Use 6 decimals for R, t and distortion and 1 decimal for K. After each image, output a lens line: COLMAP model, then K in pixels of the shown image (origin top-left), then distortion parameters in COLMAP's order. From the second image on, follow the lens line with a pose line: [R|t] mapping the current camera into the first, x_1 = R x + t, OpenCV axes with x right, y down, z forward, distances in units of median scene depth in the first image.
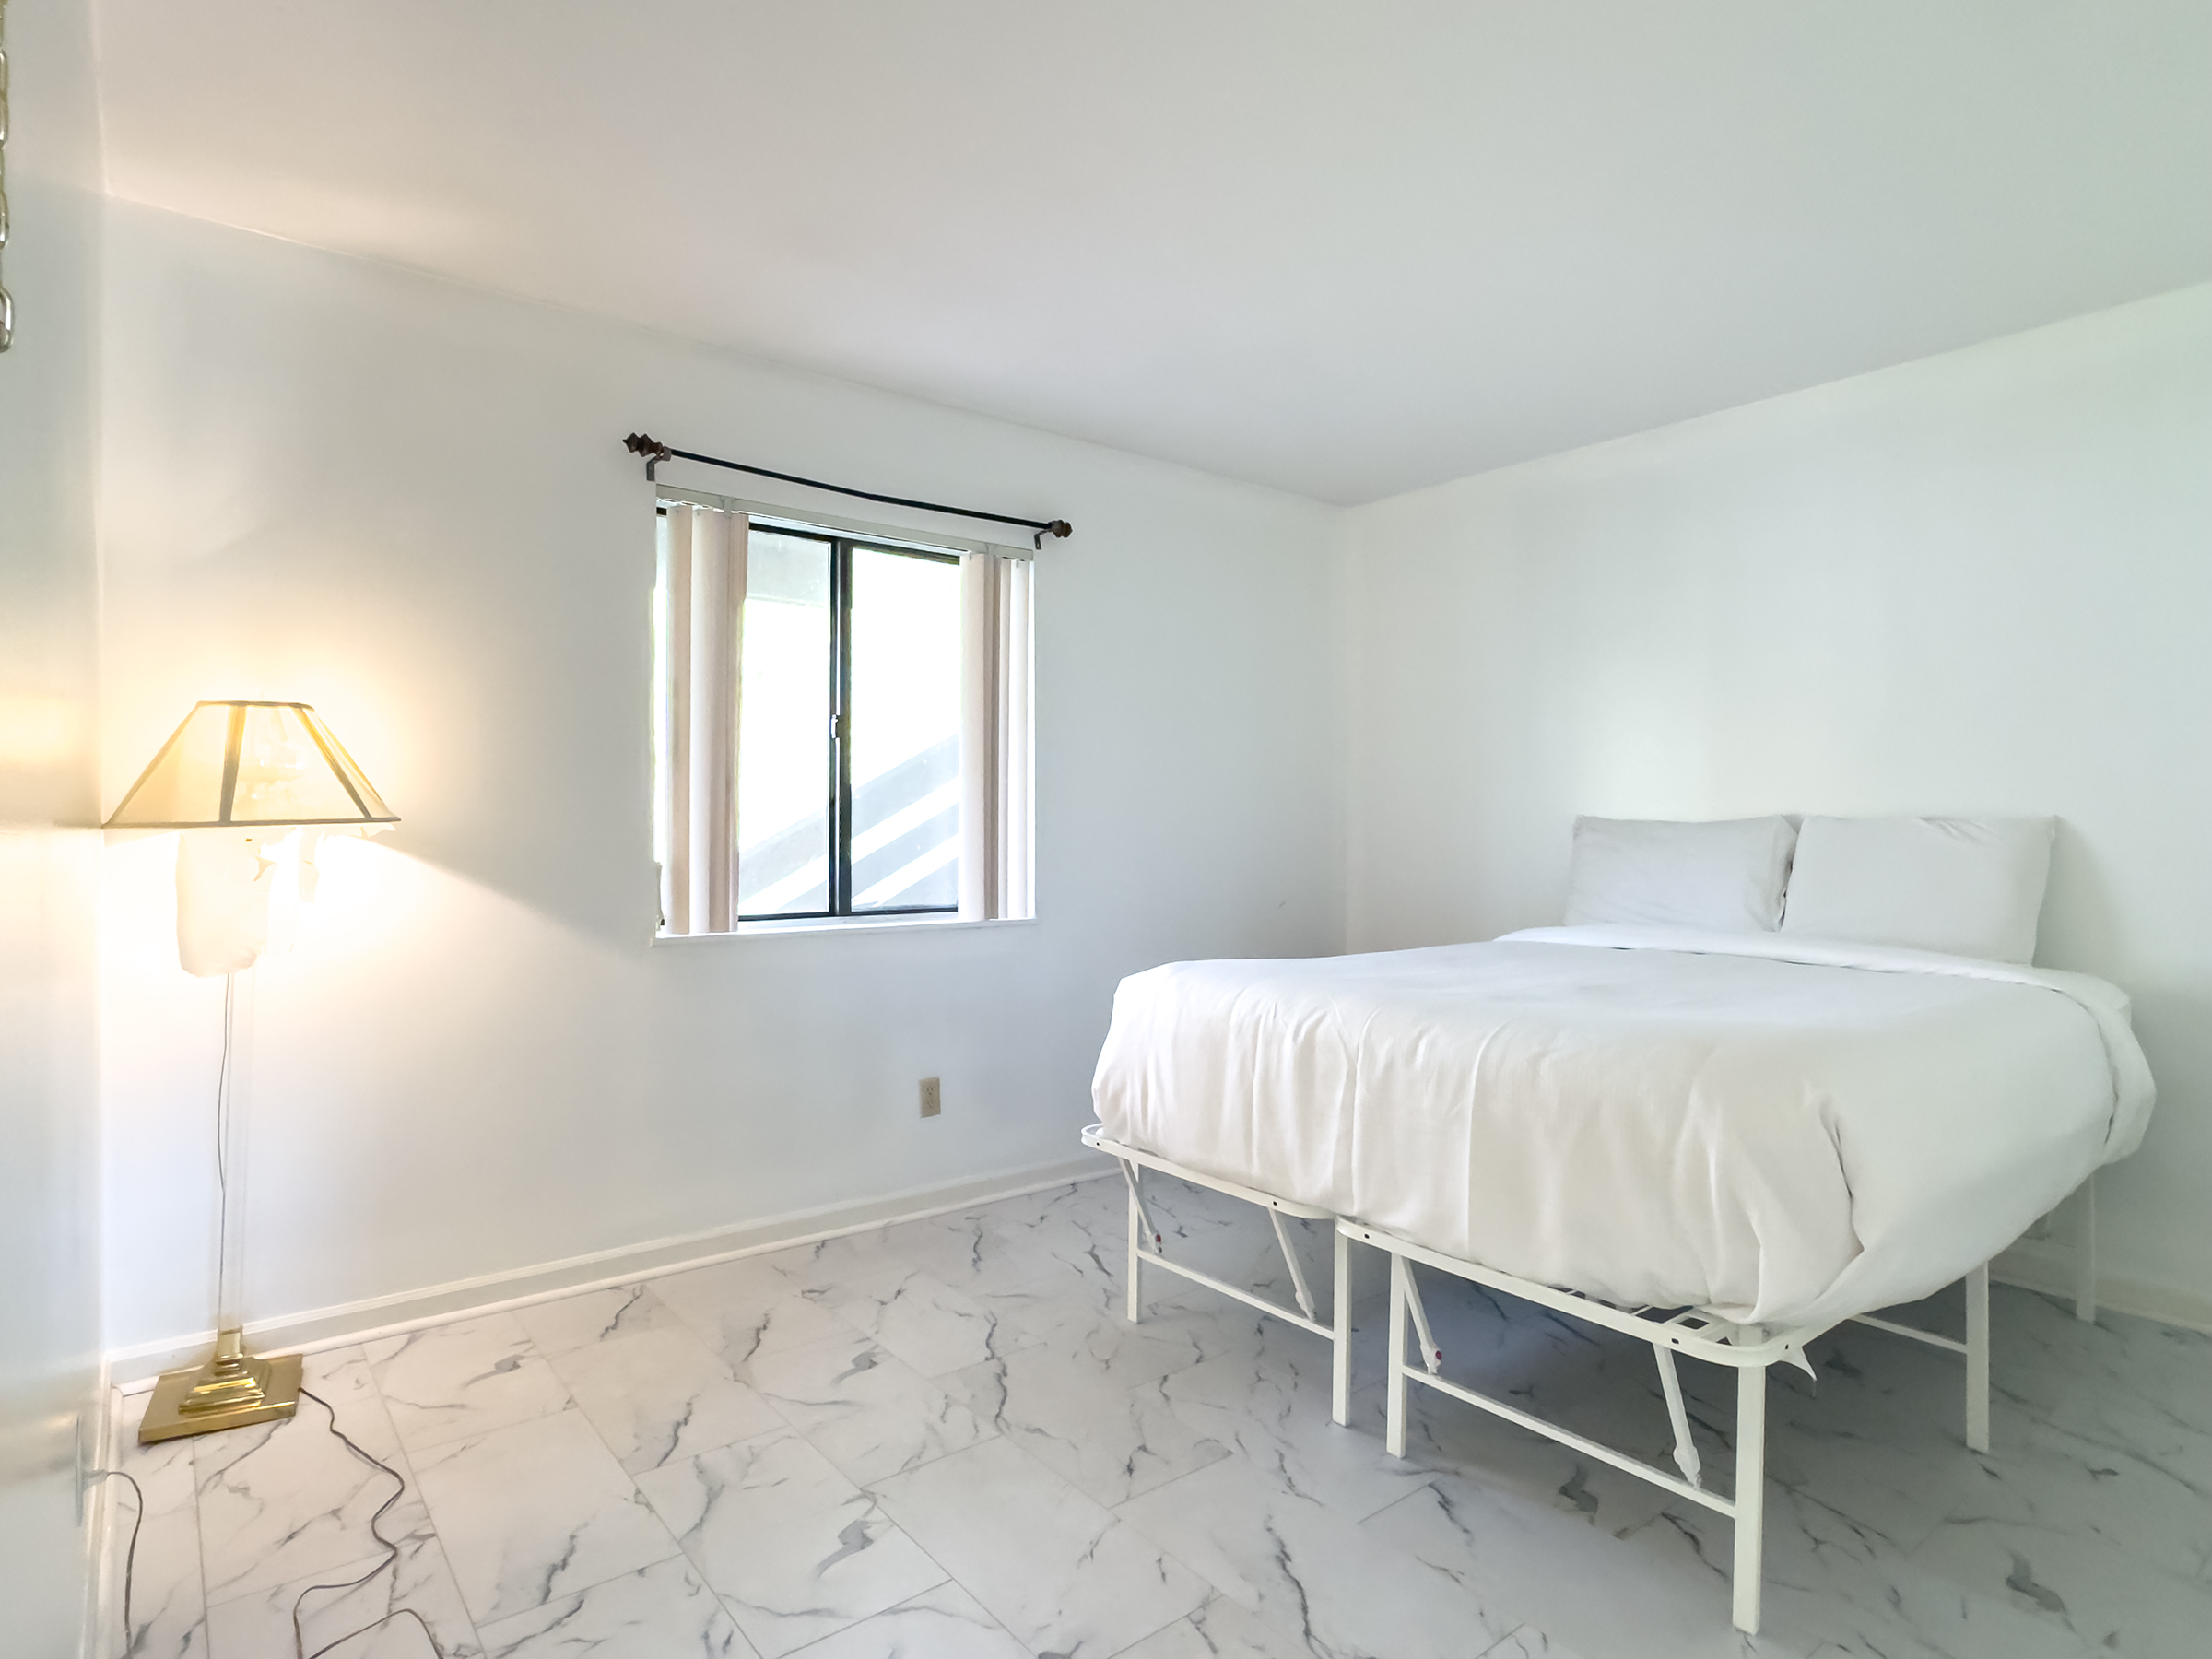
lens RADIAL K [[1218.0, 0, 1105.9], [0, 1218.0, 829.7], [0, 0, 1]] dist [-0.002463, -0.000218]
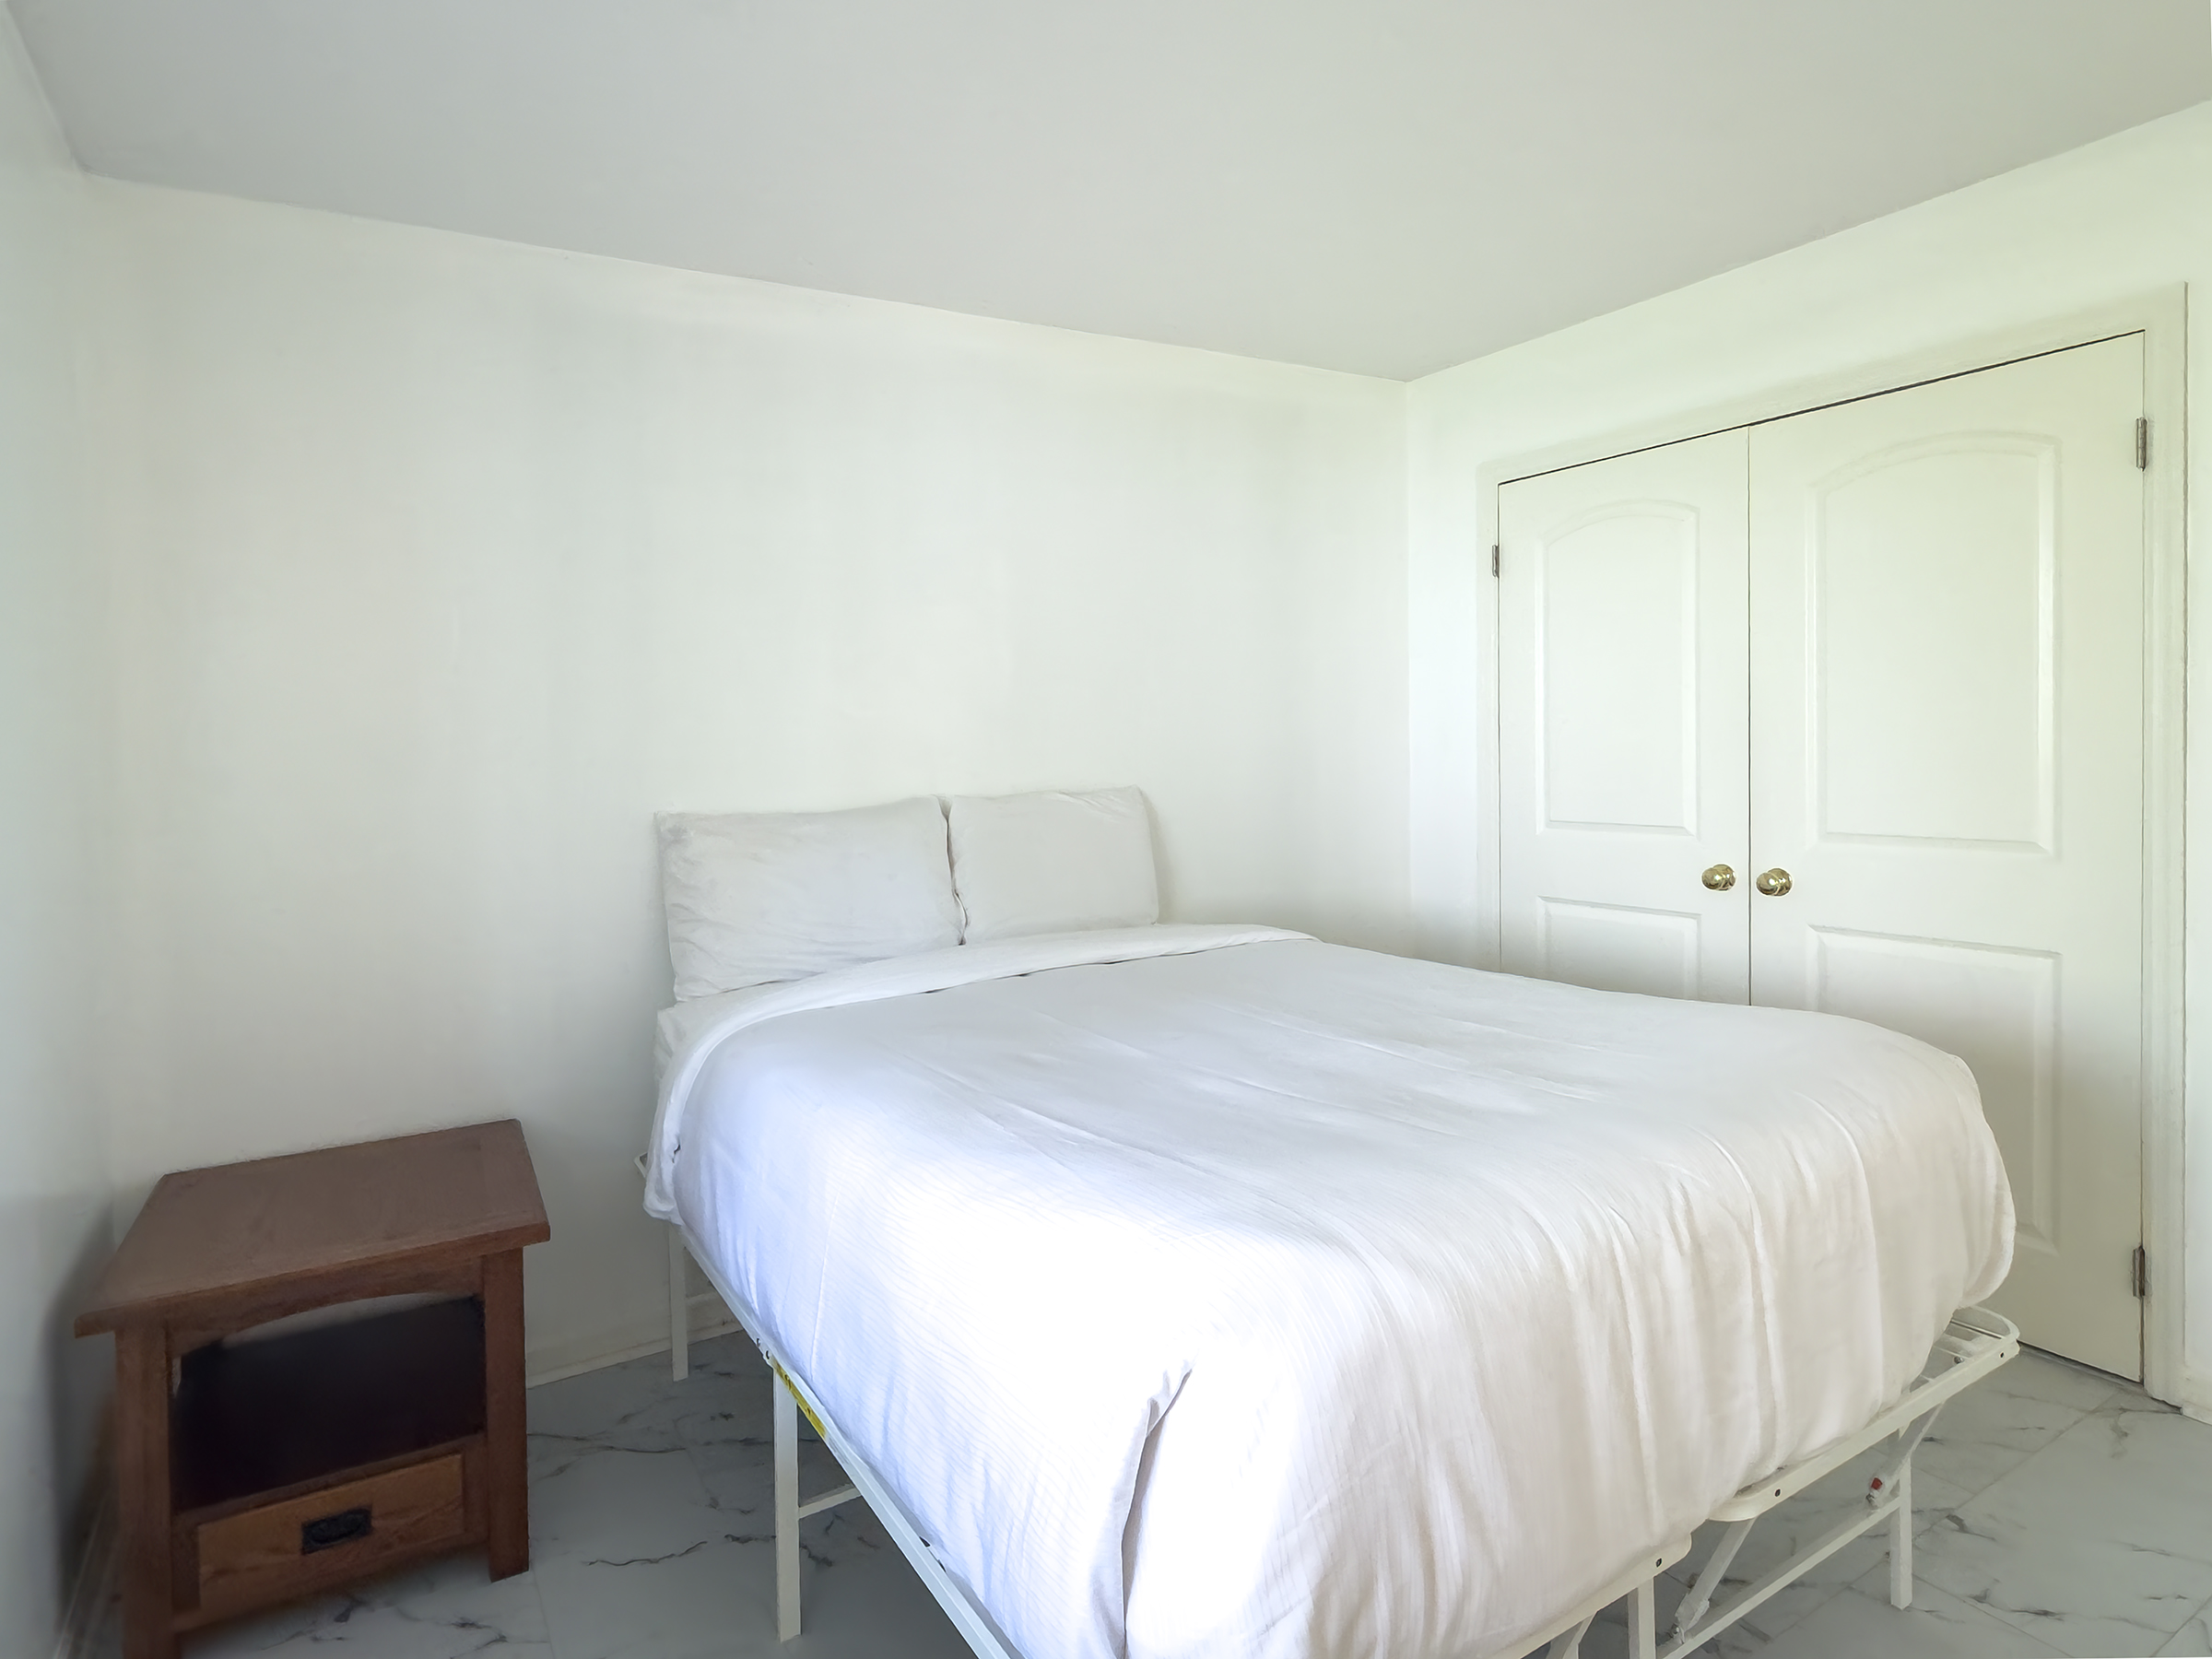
lens RADIAL K [[1218.0, 0, 1106.0], [0, 1218.0, 823.6], [0, 0, 1]] dist [-0.002463, -0.000218]
pose [[0.152922, -0.069747, 0.985774, -0.379665], [0.044734, 0.996972, 0.063599, -0.060185], [-0.987225, 0.034372, 0.155579, 1.074266]]
